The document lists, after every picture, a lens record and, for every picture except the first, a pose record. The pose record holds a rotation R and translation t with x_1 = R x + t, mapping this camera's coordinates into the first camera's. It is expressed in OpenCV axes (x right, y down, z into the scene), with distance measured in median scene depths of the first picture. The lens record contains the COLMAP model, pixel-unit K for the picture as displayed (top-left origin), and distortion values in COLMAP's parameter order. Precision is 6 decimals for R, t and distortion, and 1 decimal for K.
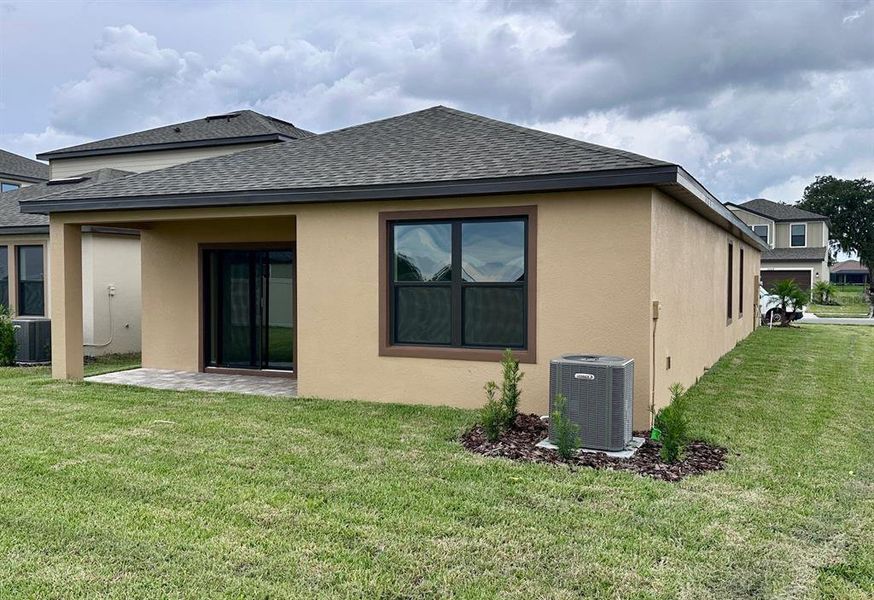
lens RADIAL K [[790.0, 0, 437.0], [0, 790.0, 300.0], [0, 0, 1]] dist [0.023450, 0.004775]
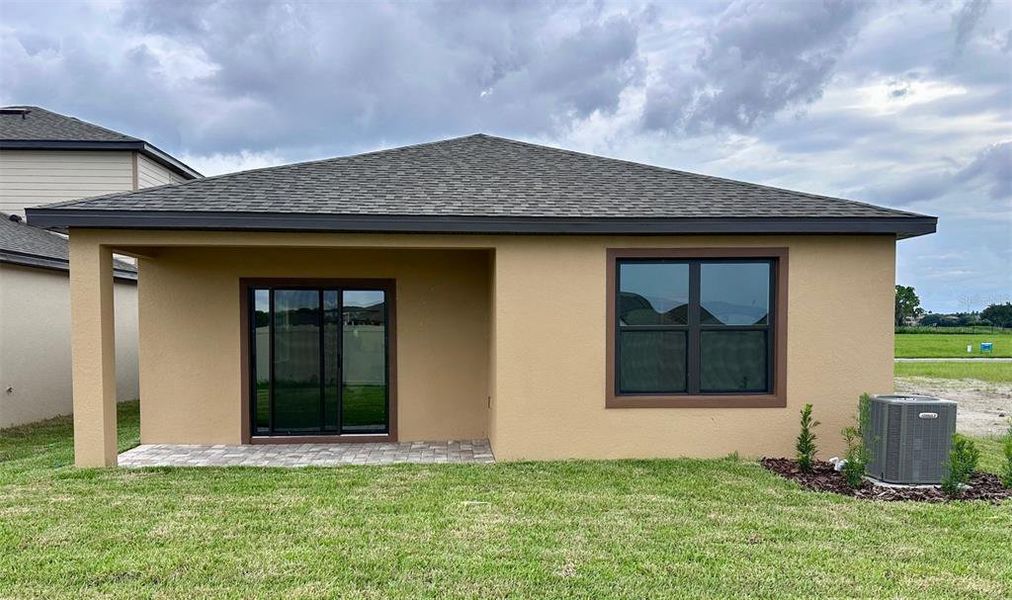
lens RADIAL K [[784.5, 0, 504.9], [0, 784.5, 363.1], [0, 0, 1]] dist [0.020208, -0.003415]
pose [[0.876285, -0.027472, 0.481009, -0.604507], [0.016269, 0.999491, 0.027445, -0.007313], [-0.481518, -0.016224, 0.876286, 0.272850]]
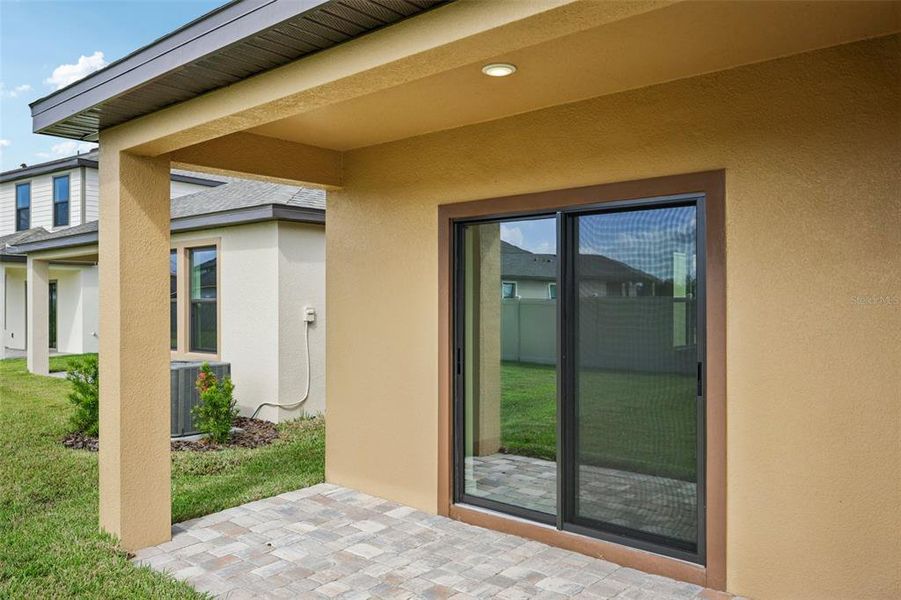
lens RADIAL K [[718.6, 0, 450.5], [0, 718.6, 300.0], [0, 0, 1]] dist [-0.000329, 0.000088]
pose [[0.958089, -0.002851, -0.286457, -0.253934], [-0.005788, 0.999554, -0.029307, -0.014602], [0.286412, 0.029737, 0.957645, 0.867621]]
